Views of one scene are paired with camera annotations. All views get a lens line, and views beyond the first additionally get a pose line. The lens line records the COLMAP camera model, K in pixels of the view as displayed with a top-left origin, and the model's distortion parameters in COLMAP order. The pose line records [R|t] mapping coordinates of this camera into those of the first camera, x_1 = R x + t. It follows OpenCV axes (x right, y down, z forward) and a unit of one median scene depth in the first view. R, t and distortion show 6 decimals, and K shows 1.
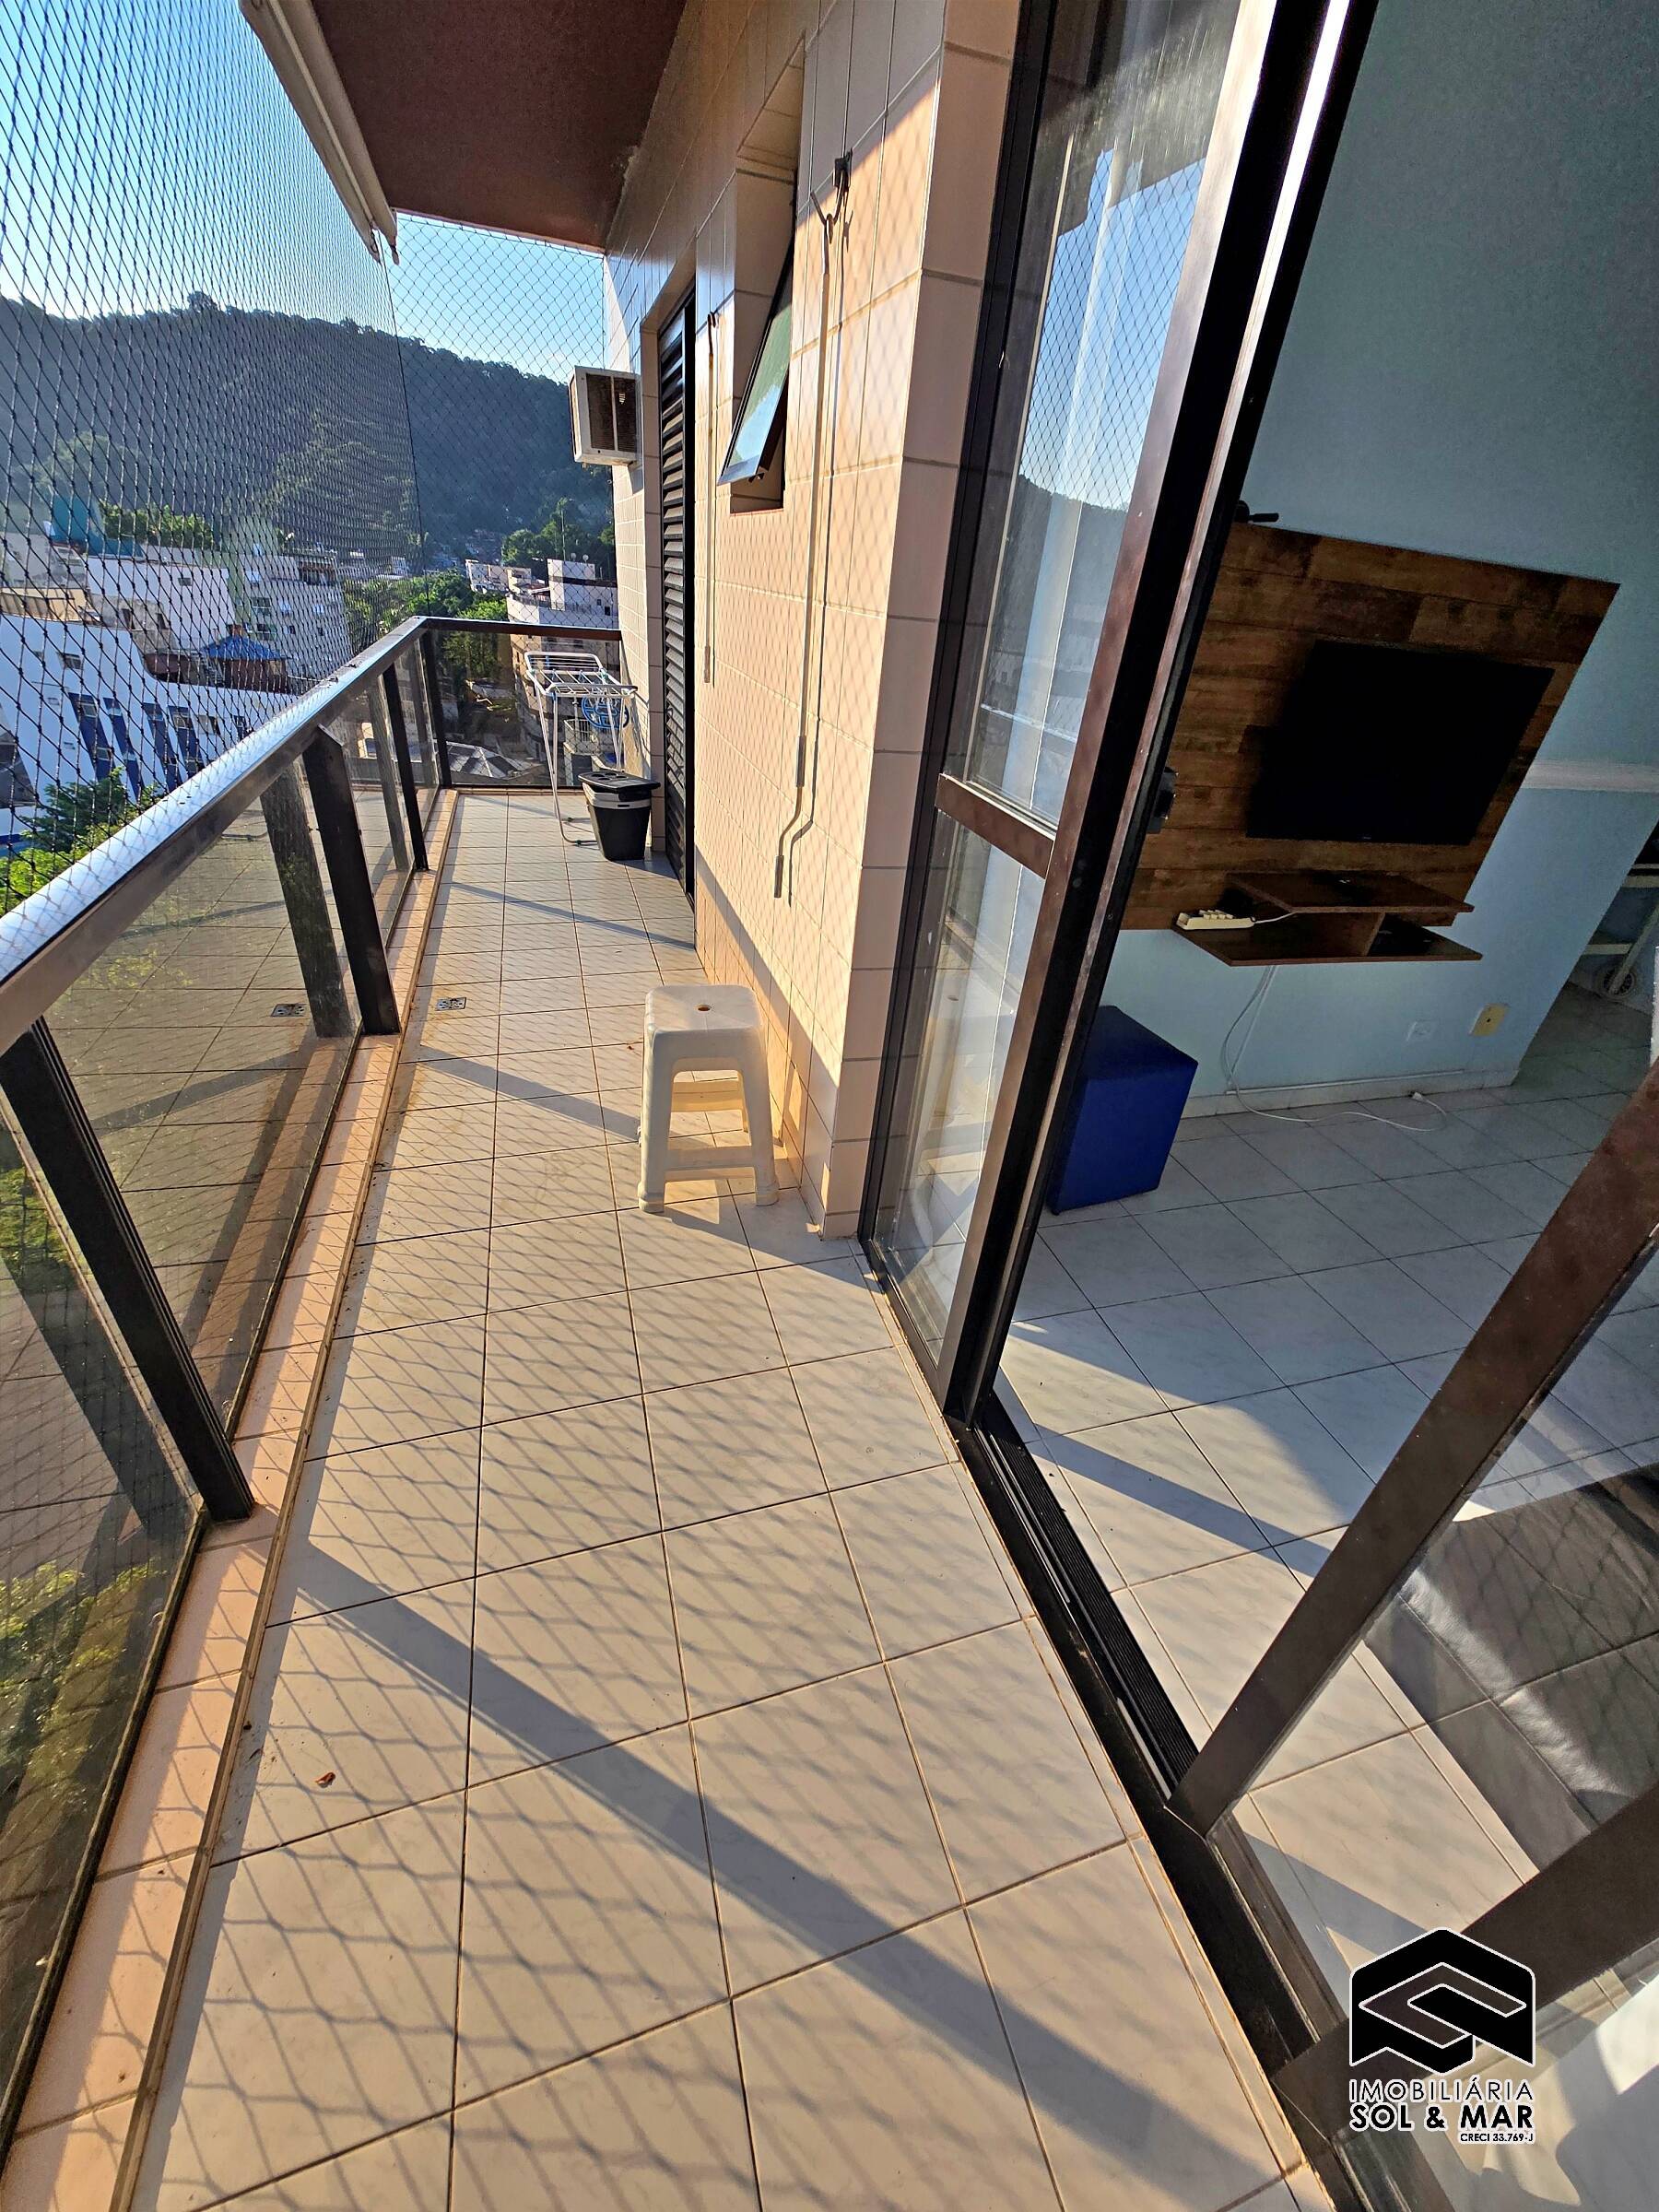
lens RADIAL K [[871.7, 0, 837.8], [0, 871.7, 1124.7], [0, 0, 1]] dist [0.005141, -0.000135]
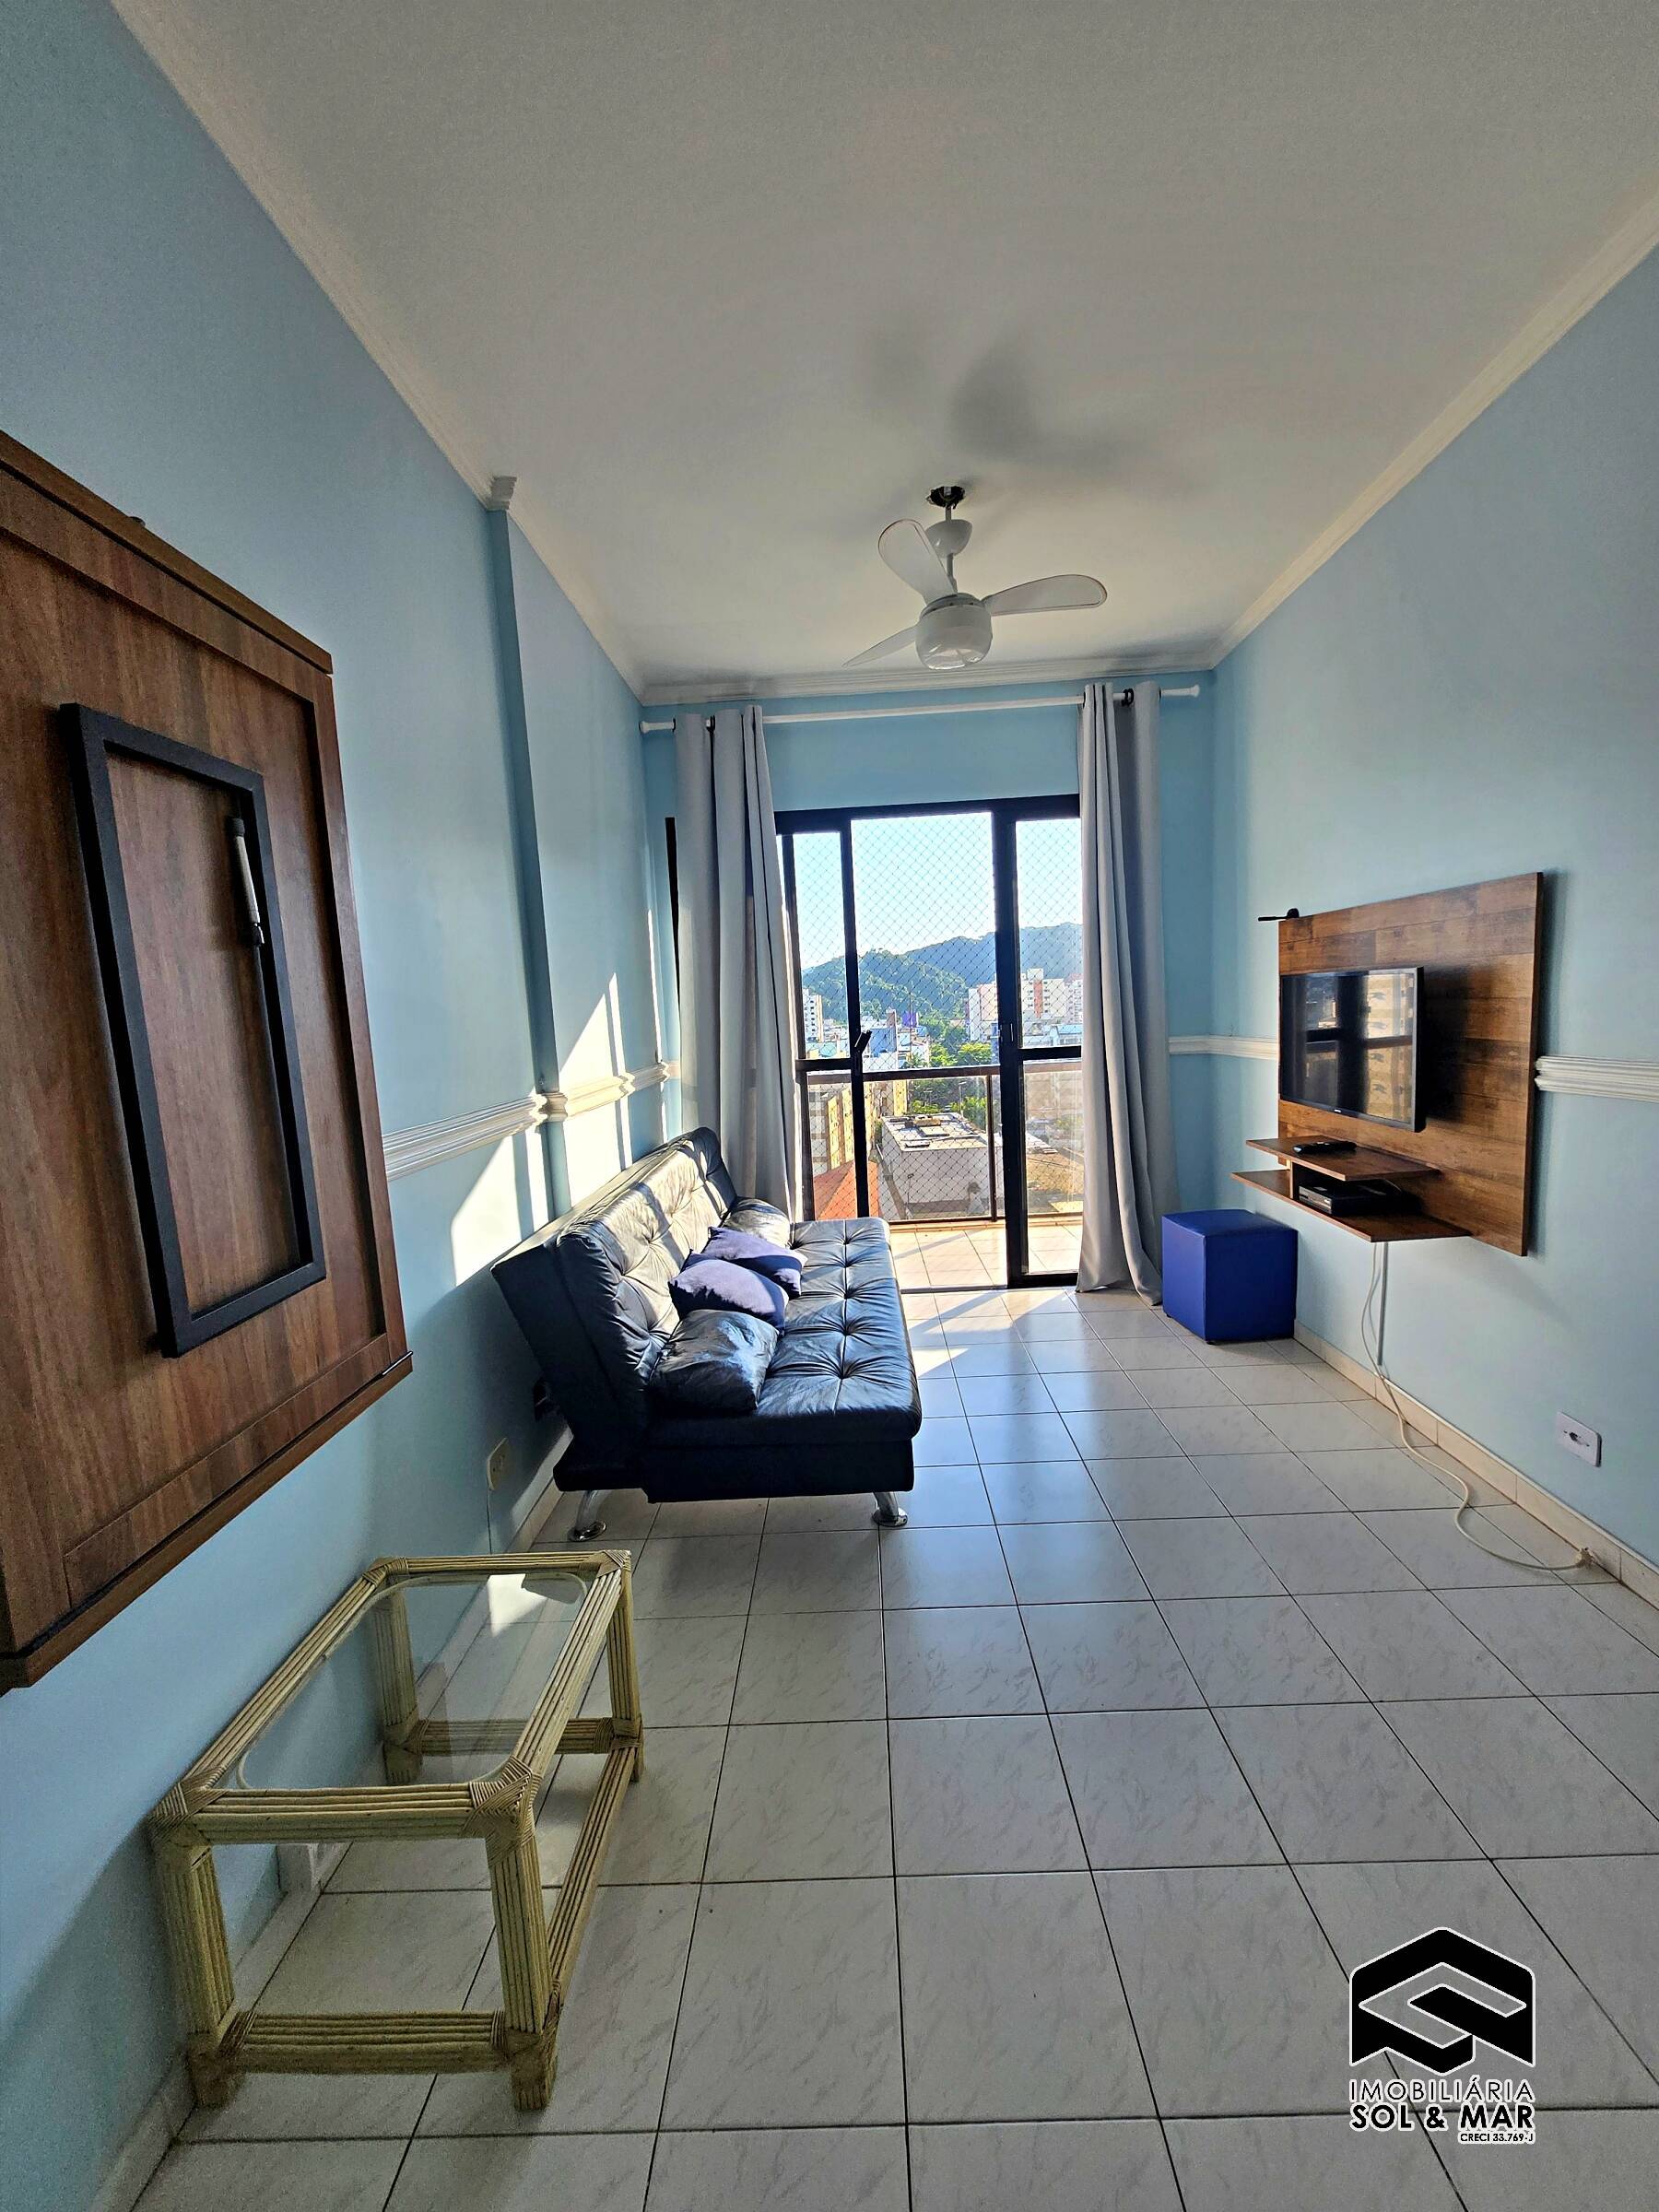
lens RADIAL K [[871.7, 0, 830.2], [0, 871.7, 1105.4], [0, 0, 1]] dist [0.005141, -0.000135]
pose [[-0.328047, 0.026997, -0.944276, 1.947294], [-0.477859, 0.857526, 0.190528, -0.233423], [0.814884, 0.513732, -0.268408, 0.759892]]
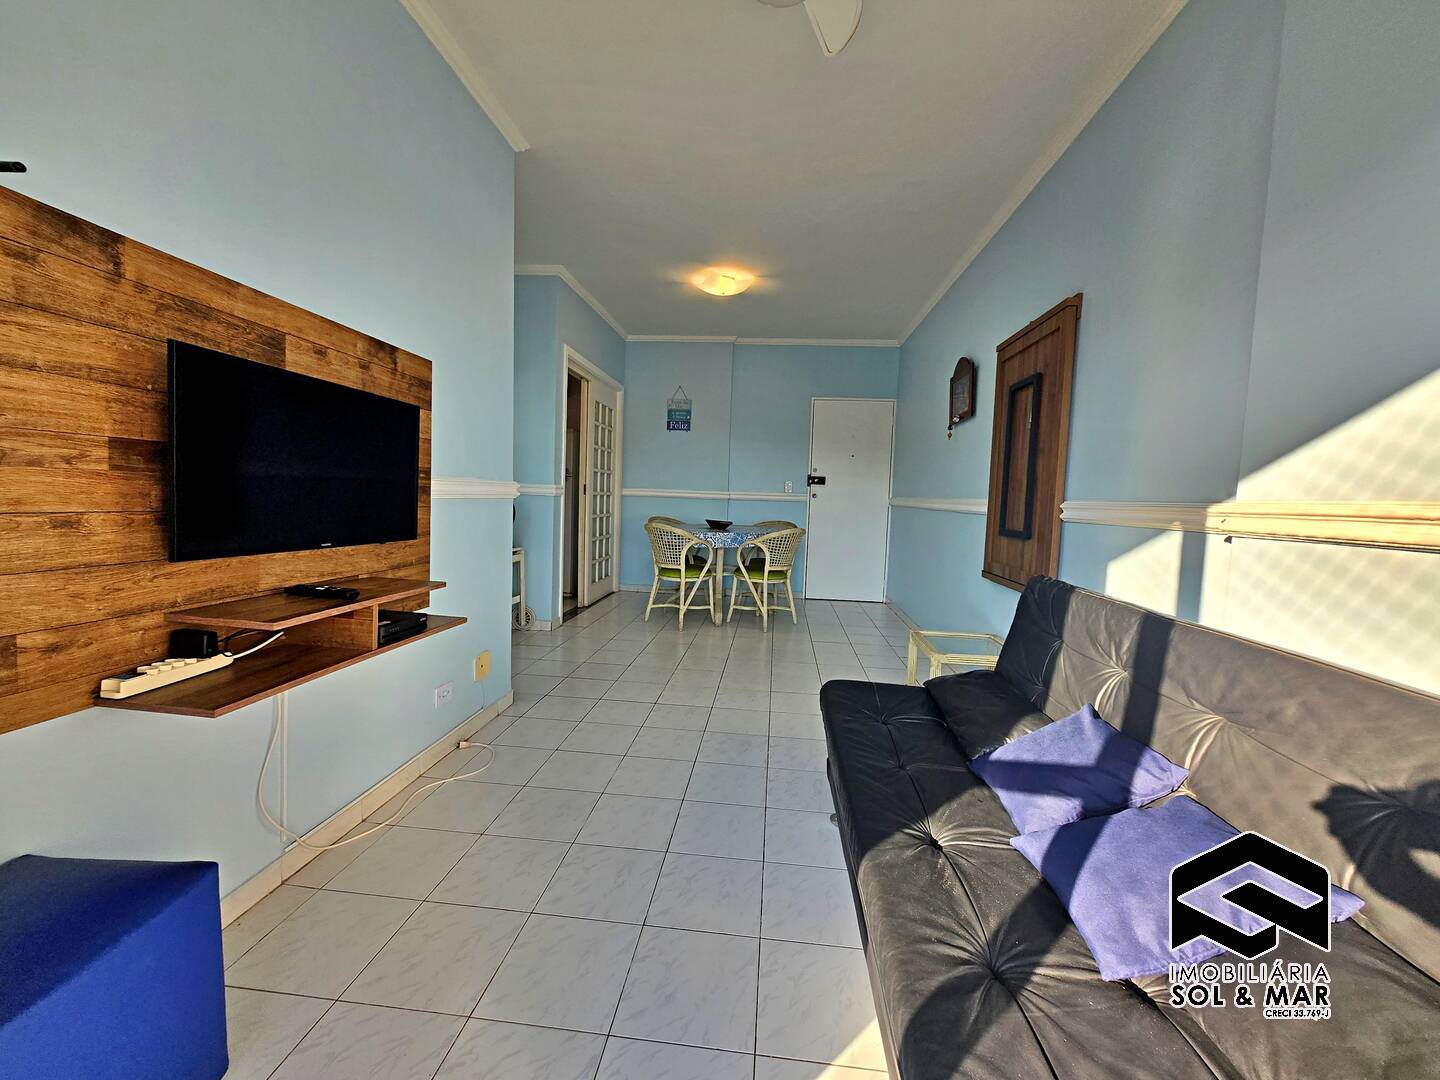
lens RADIAL K [[567.5, 0, 718.0], [0, 567.5, 533.4], [0, 0, 1]] dist [0.005141, -0.000135]
pose [[0.405210, -0.138449, 0.903680, 0.200795], [0.483993, 0.871072, -0.083569, -0.067557], [-0.775600, 0.471237, 0.419975, 0.374113]]
